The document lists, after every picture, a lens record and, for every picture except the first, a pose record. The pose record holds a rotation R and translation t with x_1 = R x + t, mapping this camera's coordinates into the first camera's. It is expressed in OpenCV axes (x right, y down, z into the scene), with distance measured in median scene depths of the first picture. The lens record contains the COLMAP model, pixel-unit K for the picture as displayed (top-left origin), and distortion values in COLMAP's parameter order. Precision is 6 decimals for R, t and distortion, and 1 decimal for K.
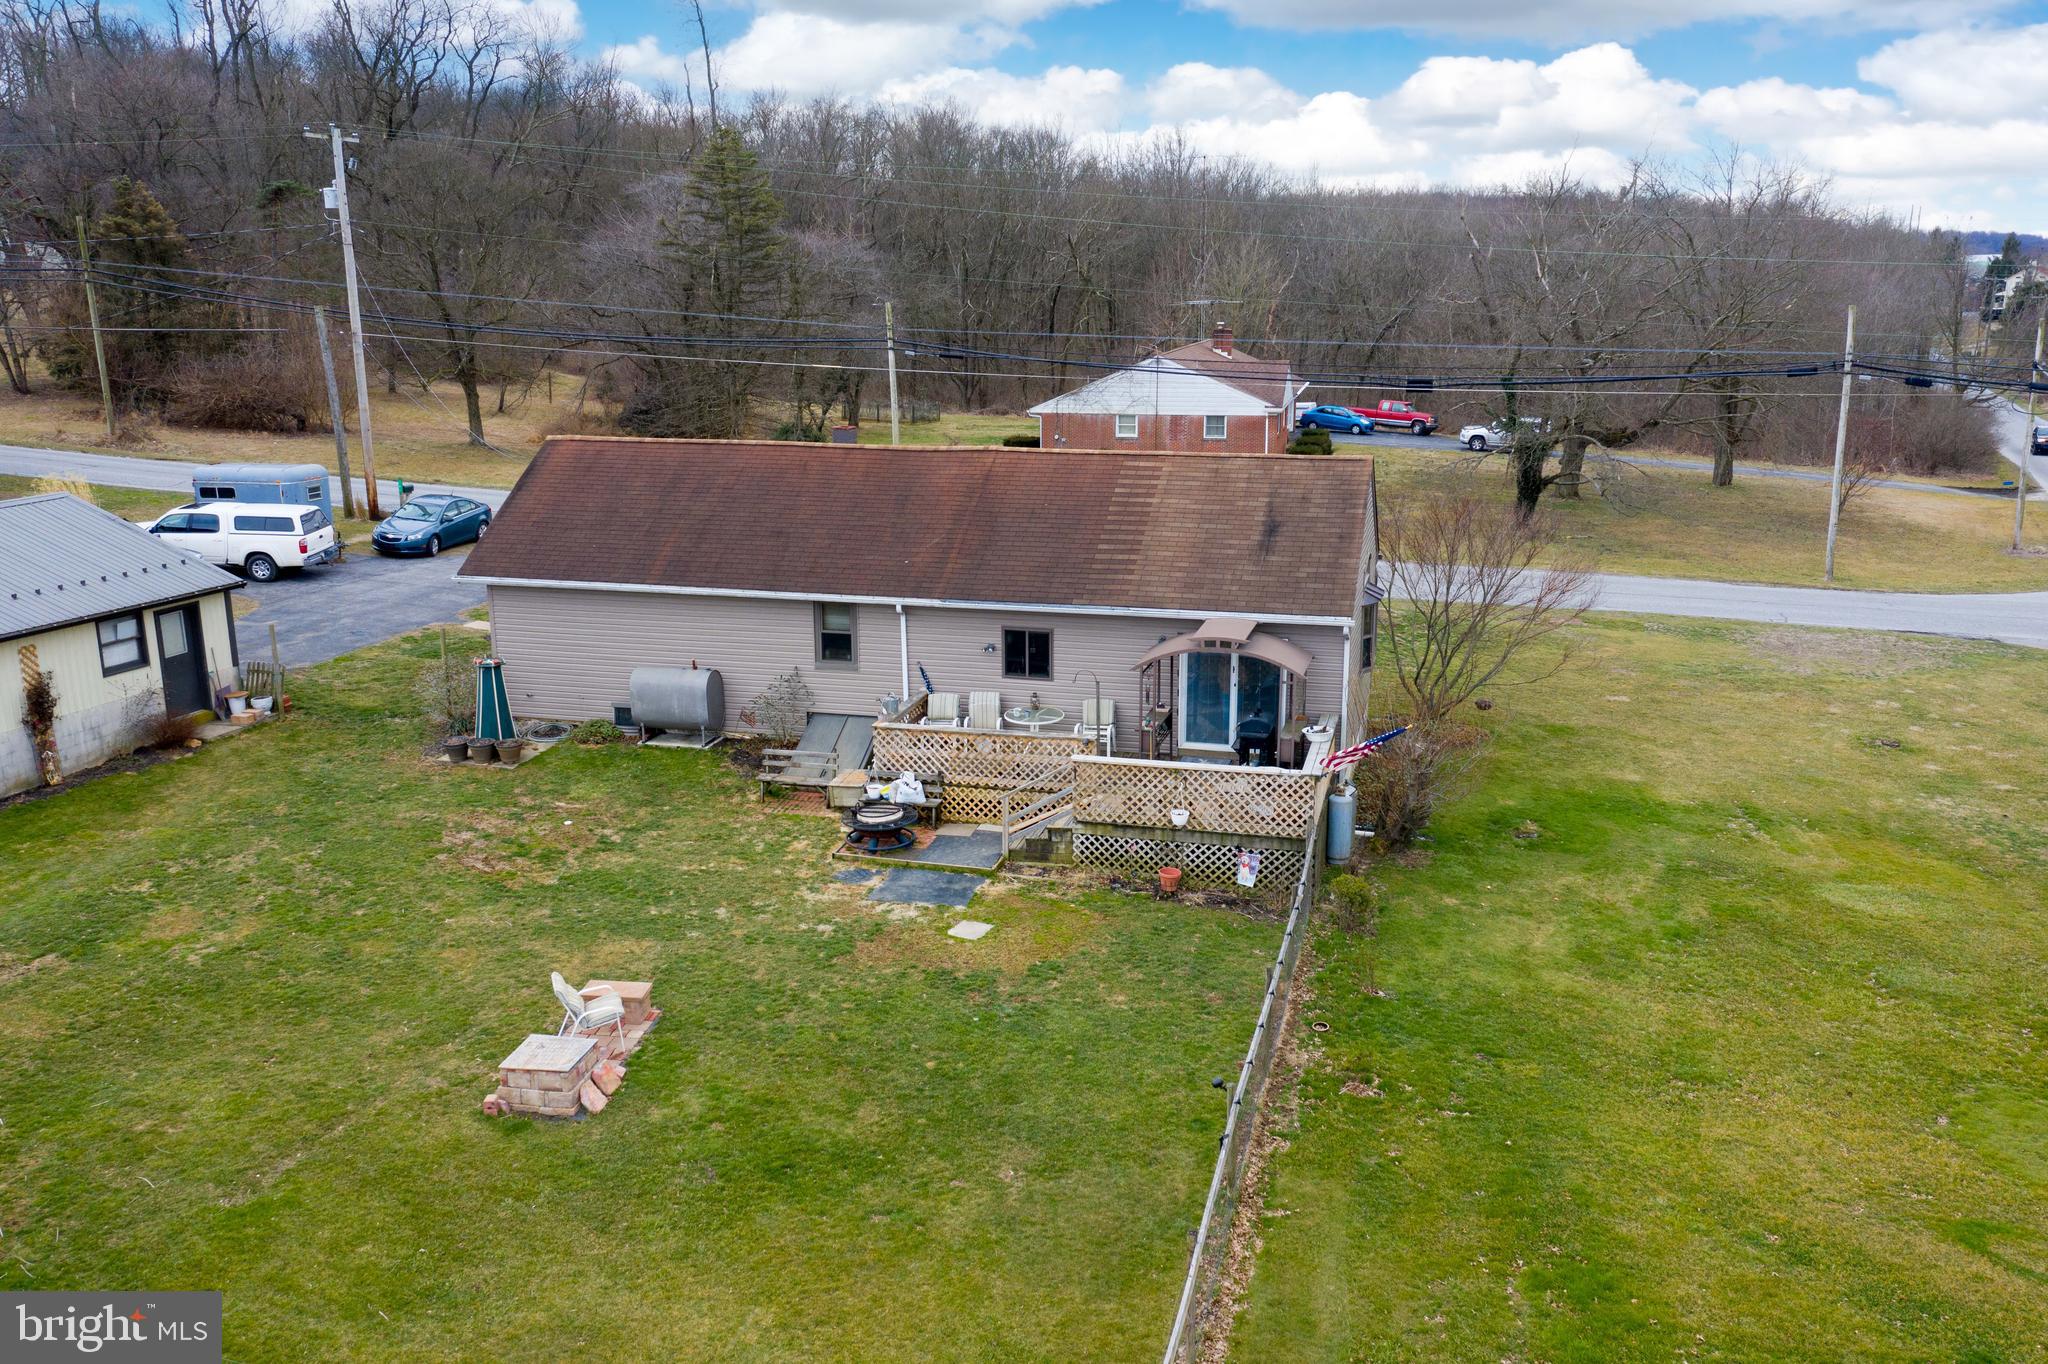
lens RADIAL K [[1633.3, 0, 1024.0], [0, 1633.3, 682.0], [0, 0, 1]] dist [0.001145, 0.008203]
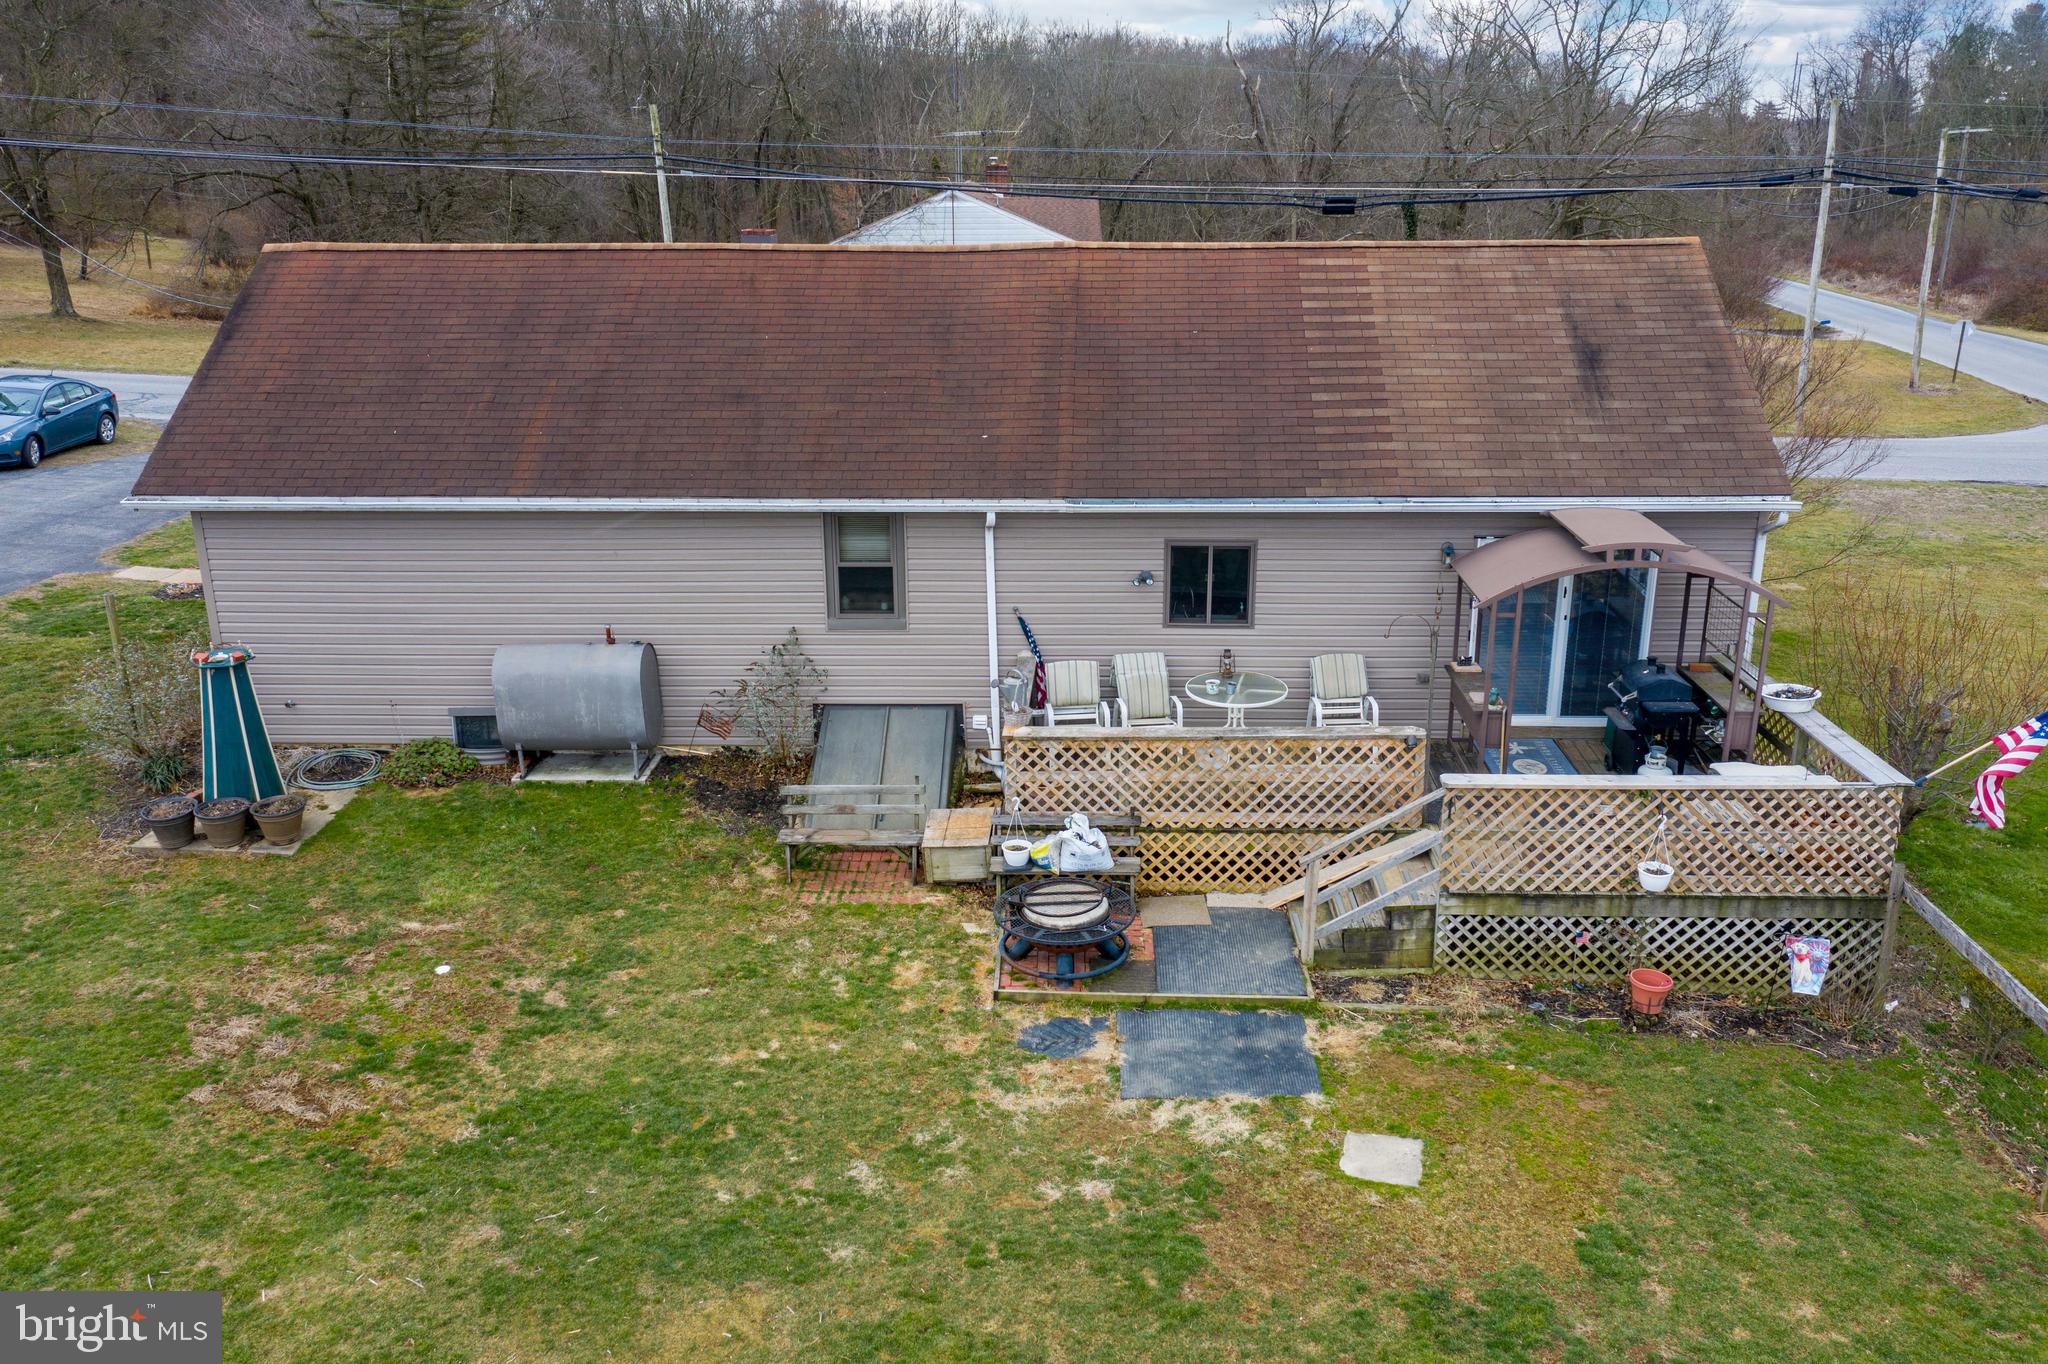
lens RADIAL K [[1627.7, 0, 1019.8], [0, 1627.7, 683.7], [0, 0, 1]] dist [-0.001543, 0.014447]
pose [[0.975928, -0.071638, 0.205992, -0.188814], [0.056487, 0.995311, 0.078523, -0.031676], [-0.210651, -0.064997, 0.975398, 0.438515]]
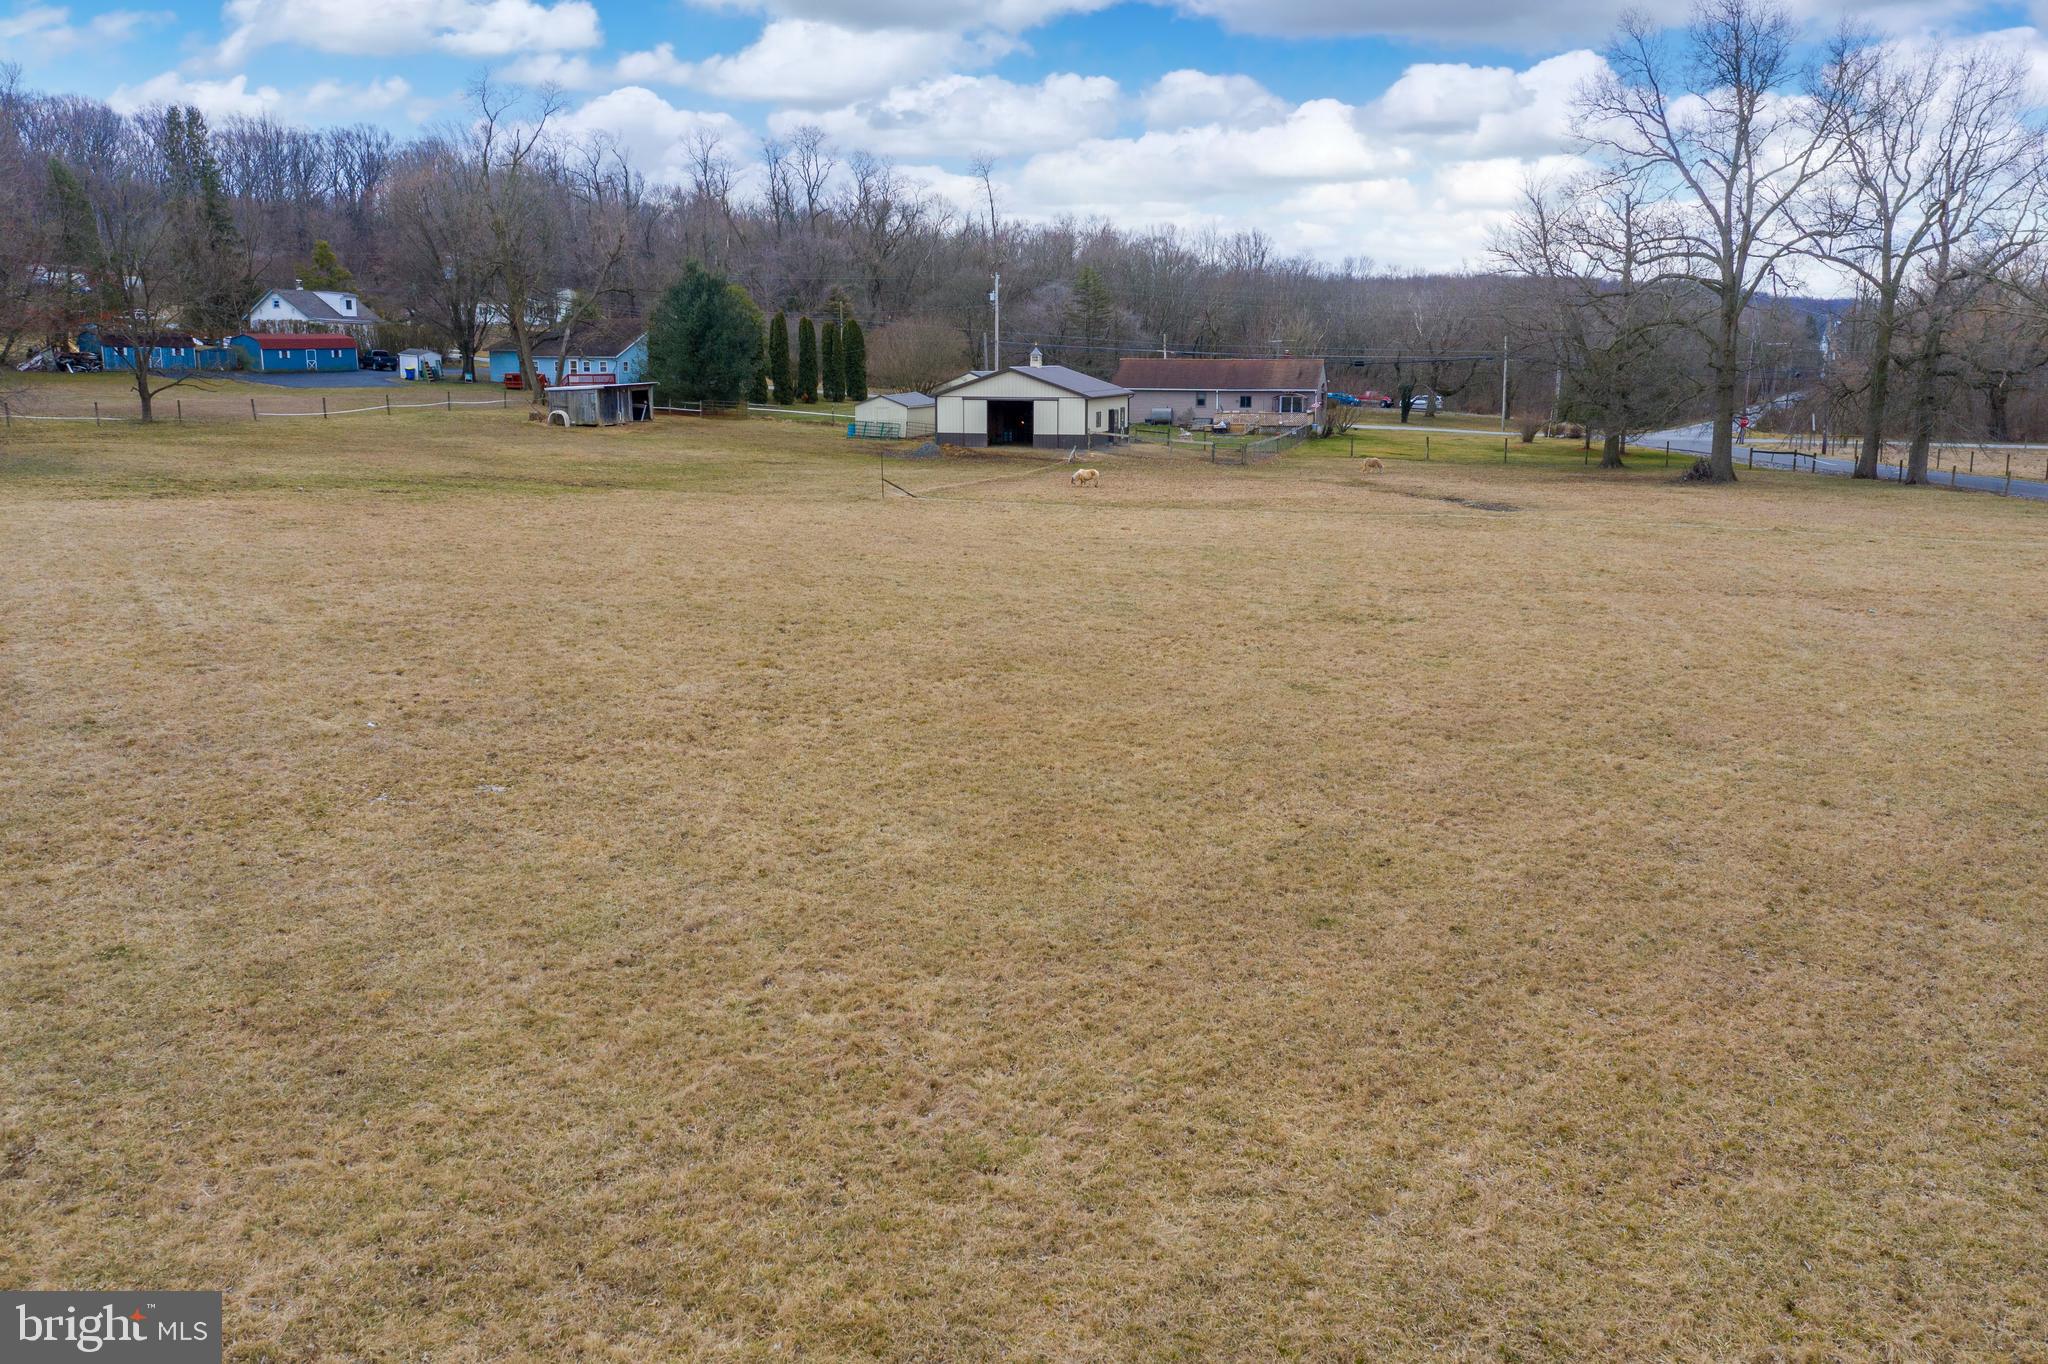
lens RADIAL K [[1627.7, 0, 1019.8], [0, 1627.7, 683.7], [0, 0, 1]] dist [-0.001543, 0.014447]
pose [[0.999133, 0.011560, -0.039984, -0.432320], [-0.013163, 0.999111, -0.040052, 0.949024], [0.039486, 0.040544, 0.998397, -3.476581]]
